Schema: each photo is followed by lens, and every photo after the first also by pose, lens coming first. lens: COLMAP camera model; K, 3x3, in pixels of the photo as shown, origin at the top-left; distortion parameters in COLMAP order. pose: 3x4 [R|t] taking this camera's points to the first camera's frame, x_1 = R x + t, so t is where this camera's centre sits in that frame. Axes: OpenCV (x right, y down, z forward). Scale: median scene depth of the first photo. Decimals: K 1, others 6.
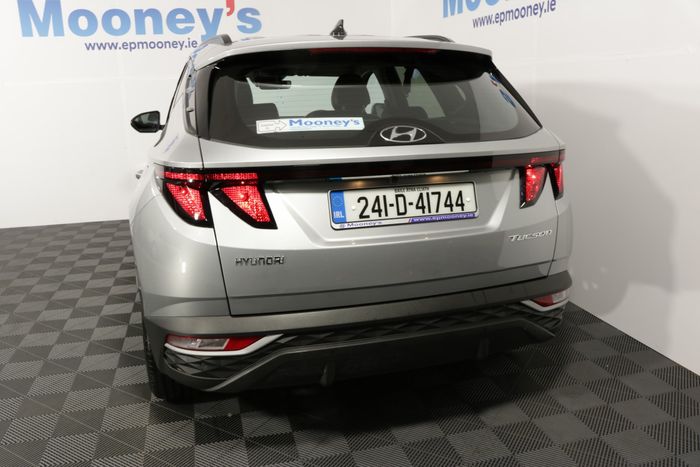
lens RADIAL K [[594.1, 0, 350.0], [0, 594.1, 233.5], [0, 0, 1]] dist [-0.186099, 0.151245]
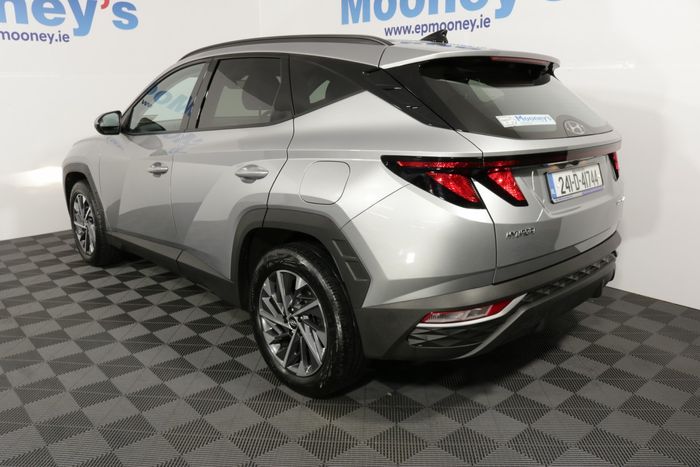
lens RADIAL K [[594.1, 0, 350.0], [0, 594.1, 233.5], [0, 0, 1]] dist [-0.186099, 0.151245]
pose [[0.880079, -0.096229, 0.464973, -0.692339], [0.098250, 0.994962, 0.019950, -0.007238], [-0.464551, 0.028126, 0.885100, 0.076428]]
